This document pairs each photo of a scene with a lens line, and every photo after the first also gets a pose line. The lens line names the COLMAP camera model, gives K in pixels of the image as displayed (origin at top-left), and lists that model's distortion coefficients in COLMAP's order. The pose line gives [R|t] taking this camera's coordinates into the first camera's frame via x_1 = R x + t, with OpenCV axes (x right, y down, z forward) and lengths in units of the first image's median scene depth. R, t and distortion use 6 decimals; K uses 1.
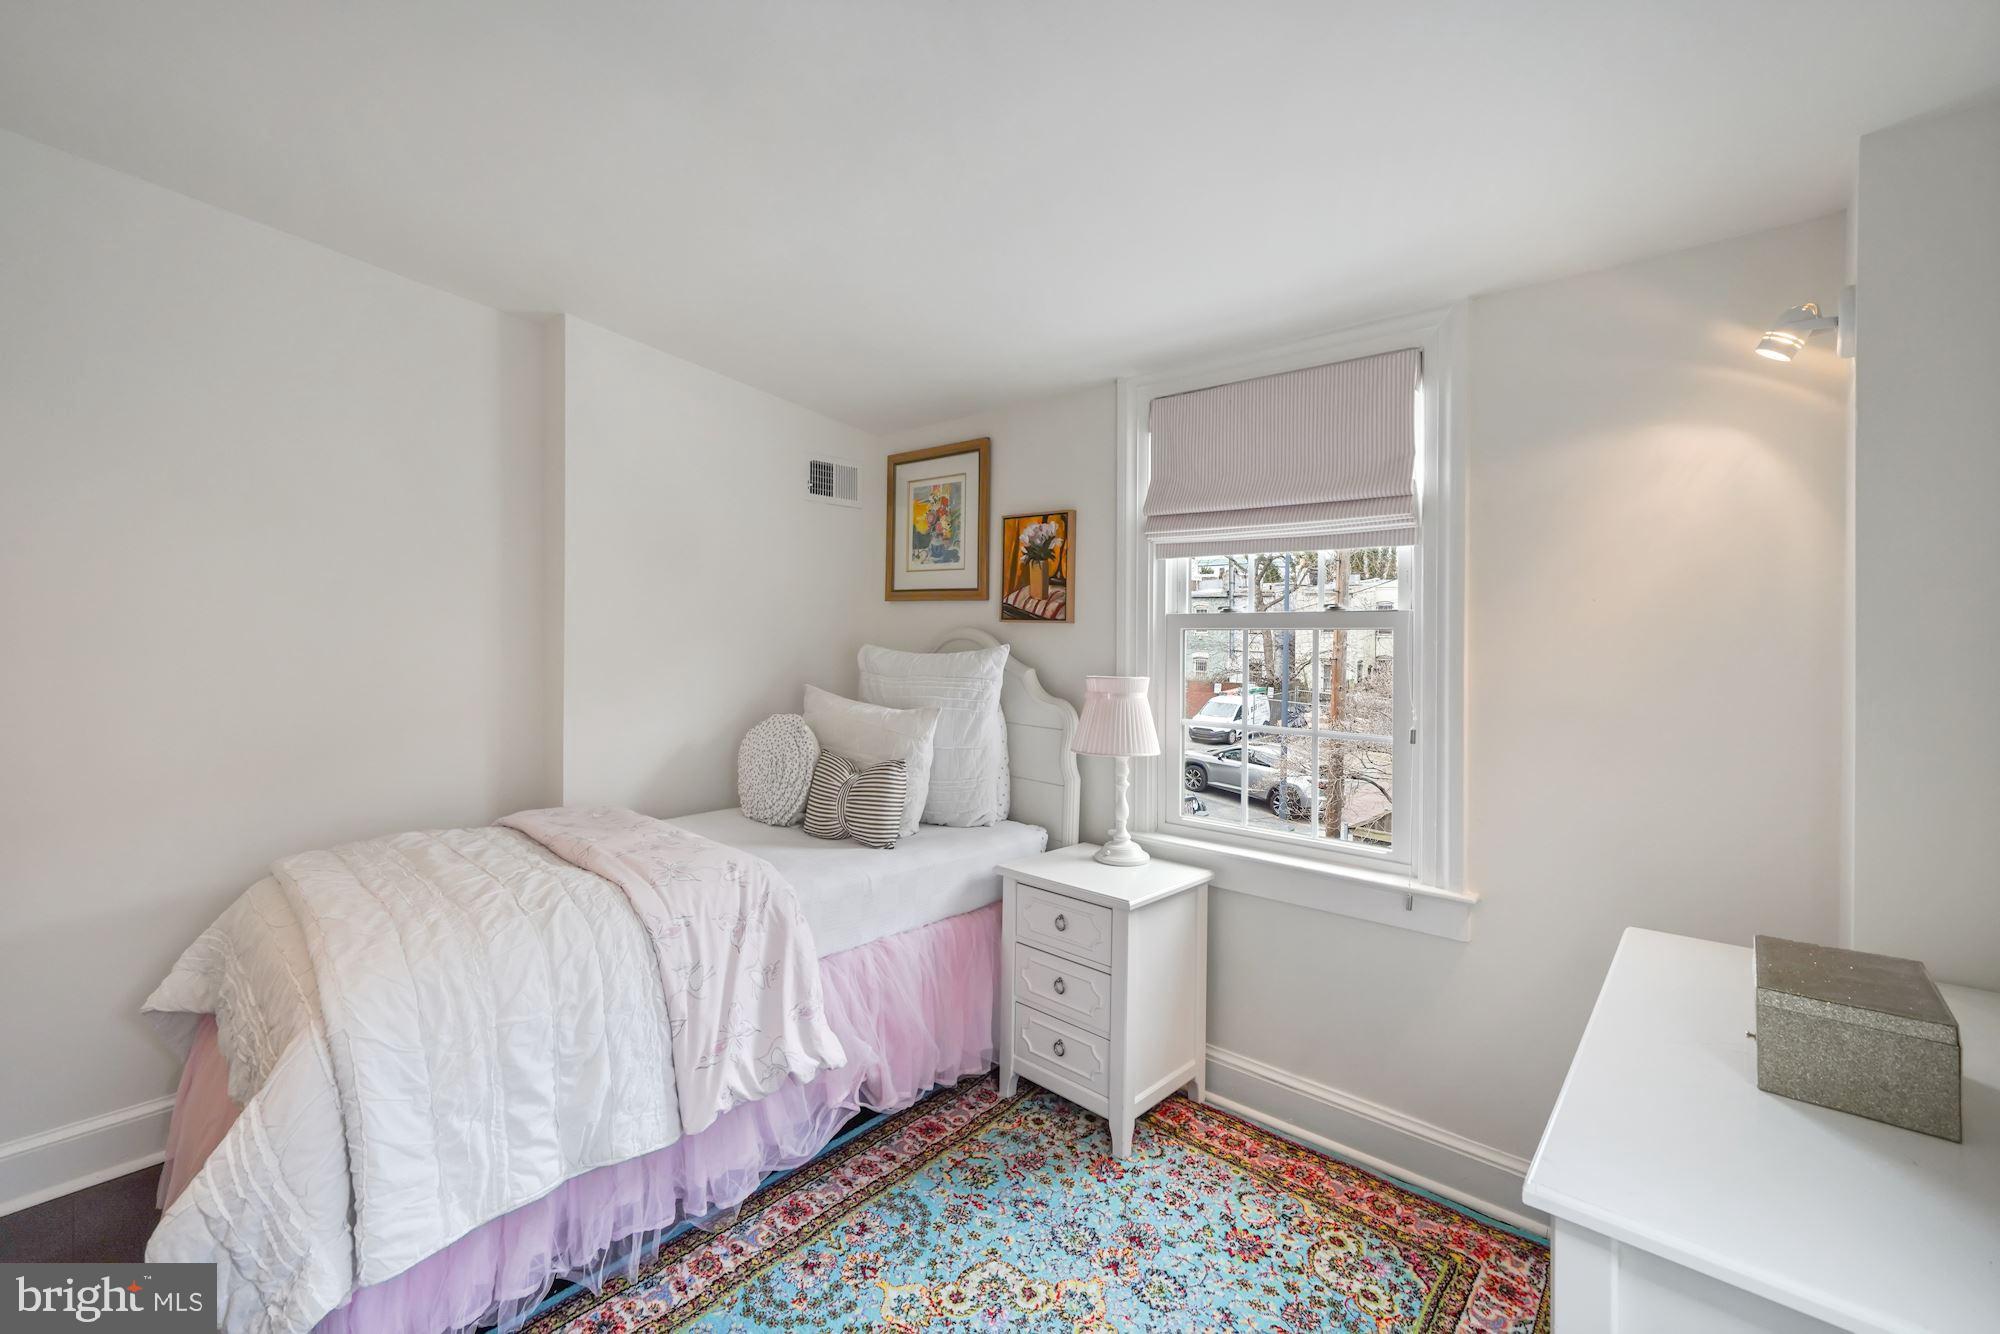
lens RADIAL K [[825.2, 0, 1014.4], [0, 825.2, 635.5], [0, 0, 1]] dist [0.000989, 0.001775]
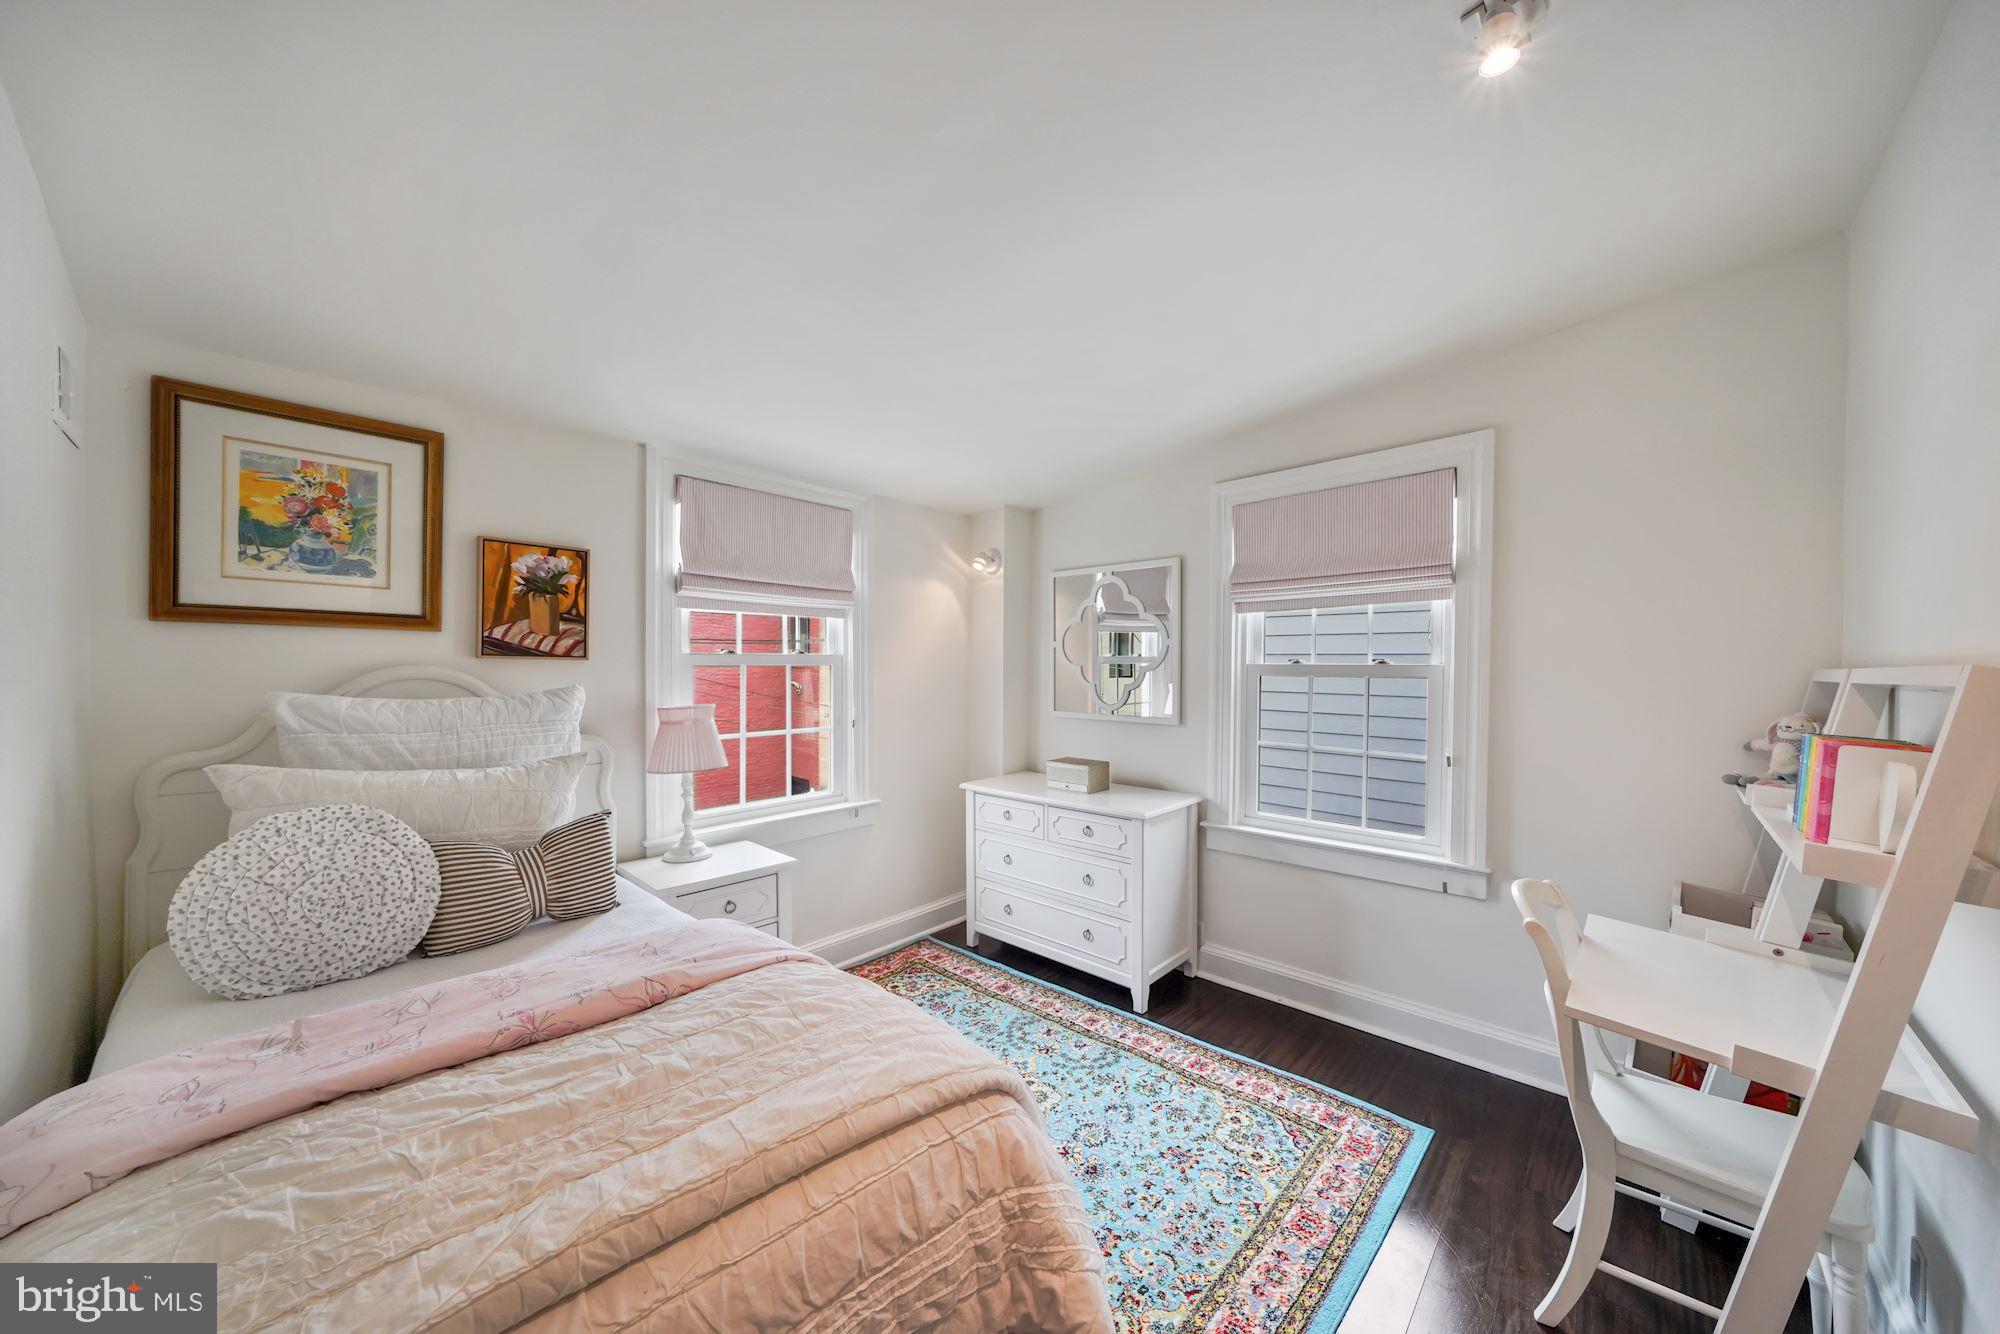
lens RADIAL K [[696.0, 0, 1000.9], [0, 696.0, 659.3], [0, 0, 1]] dist [-0.006761, -0.000224]
pose [[0.024027, -0.004339, 0.999702, -0.751553], [-0.001351, 0.999990, 0.004373, -0.019460], [-0.999710, -0.001455, 0.024021, 0.447407]]
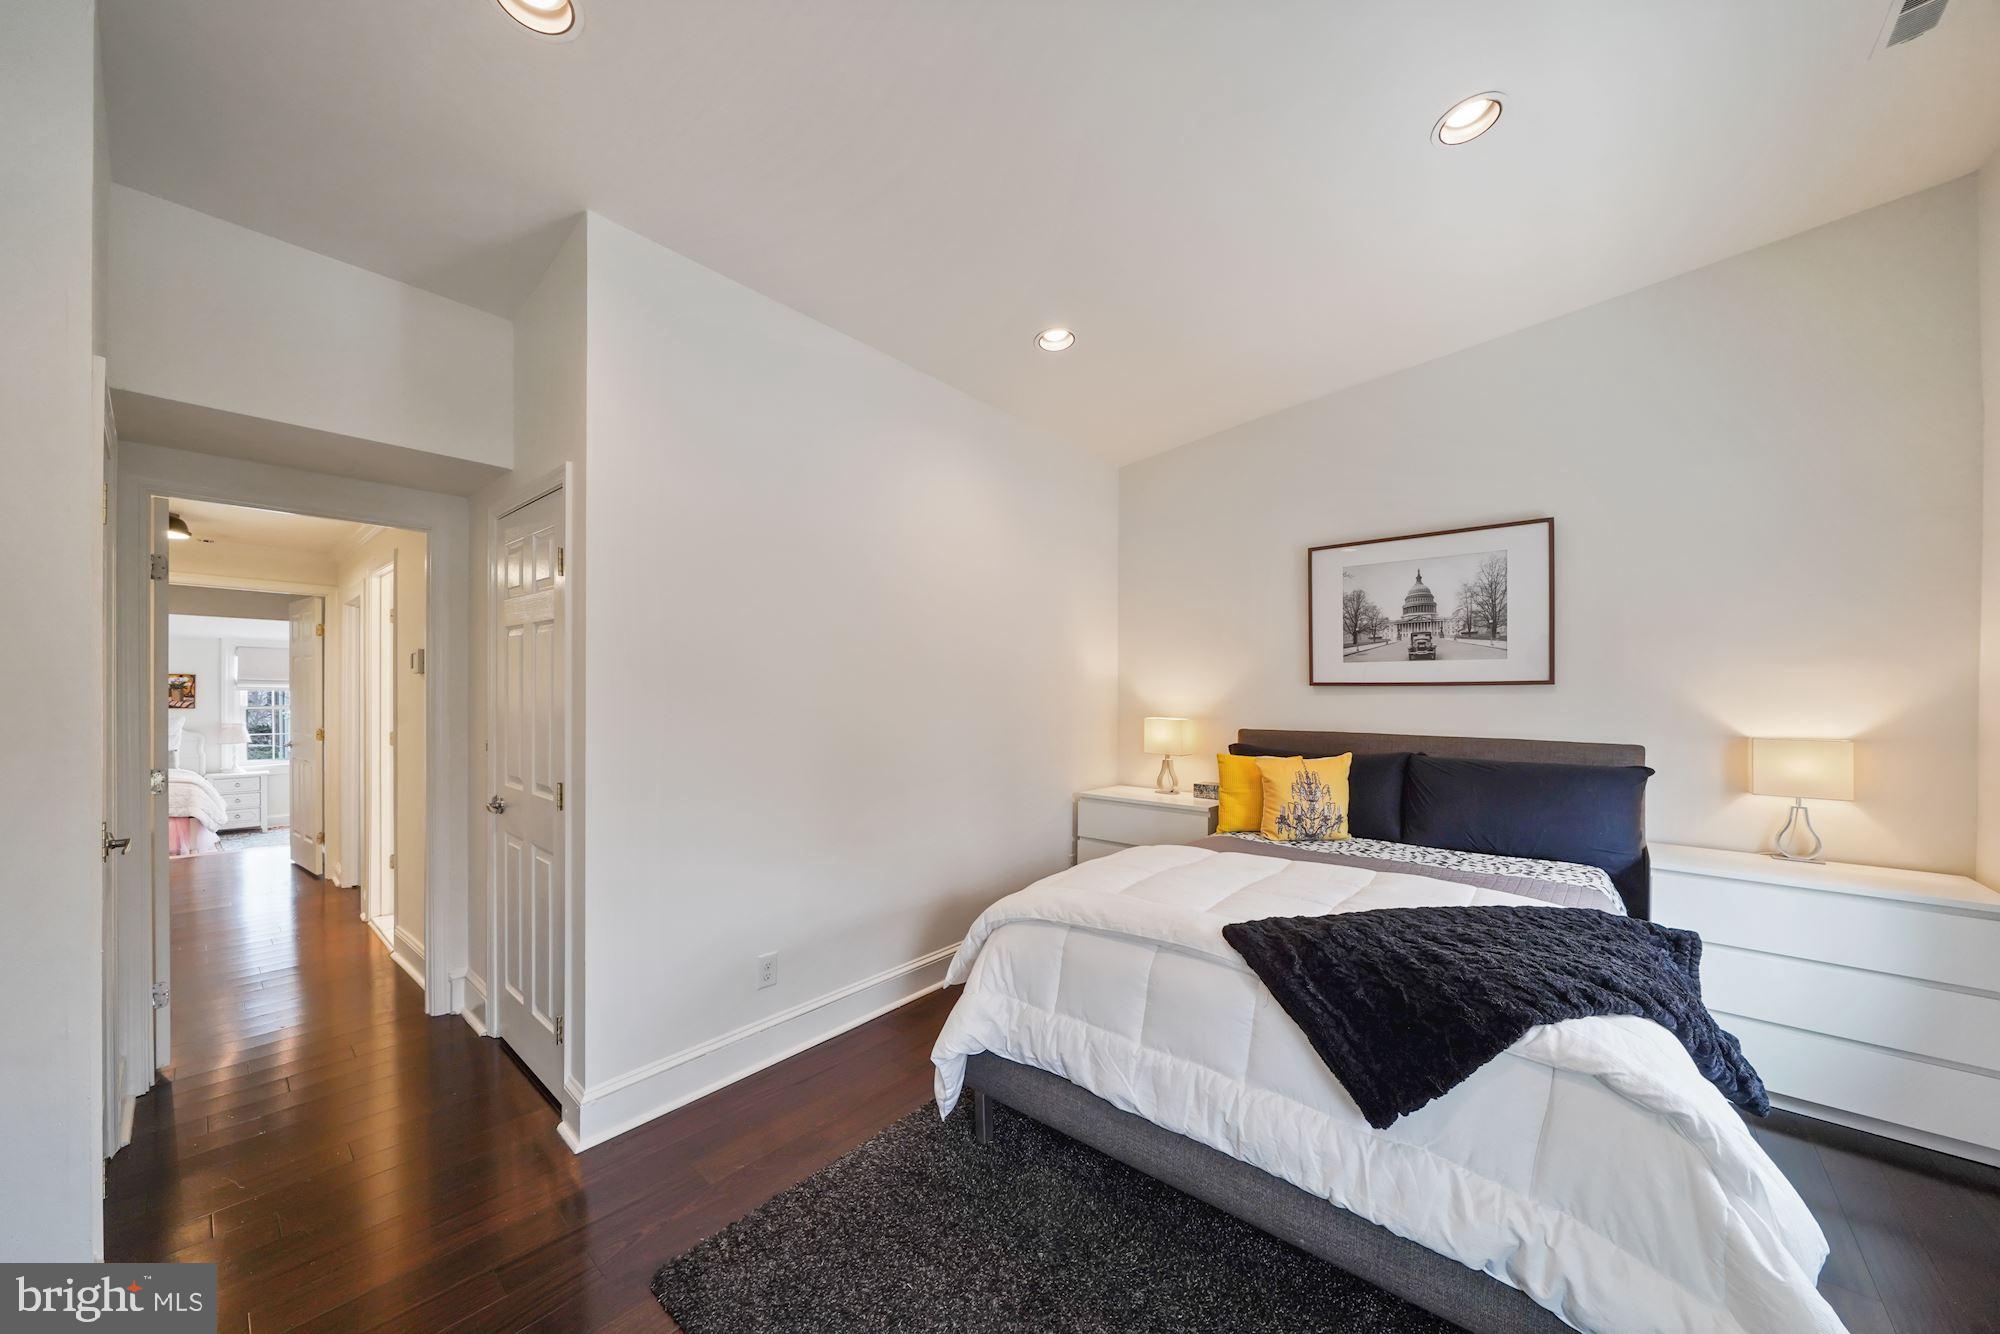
lens RADIAL K [[696.0, 0, 996.1], [0, 696.0, 680.5], [0, 0, 1]] dist [-0.006761, -0.000224]
pose [[-0.026301, -0.002155, 0.999652, -2.638043], [-0.001633, 0.999996, 0.002113, -0.132767], [-0.999653, -0.001577, -0.026304, -2.016551]]
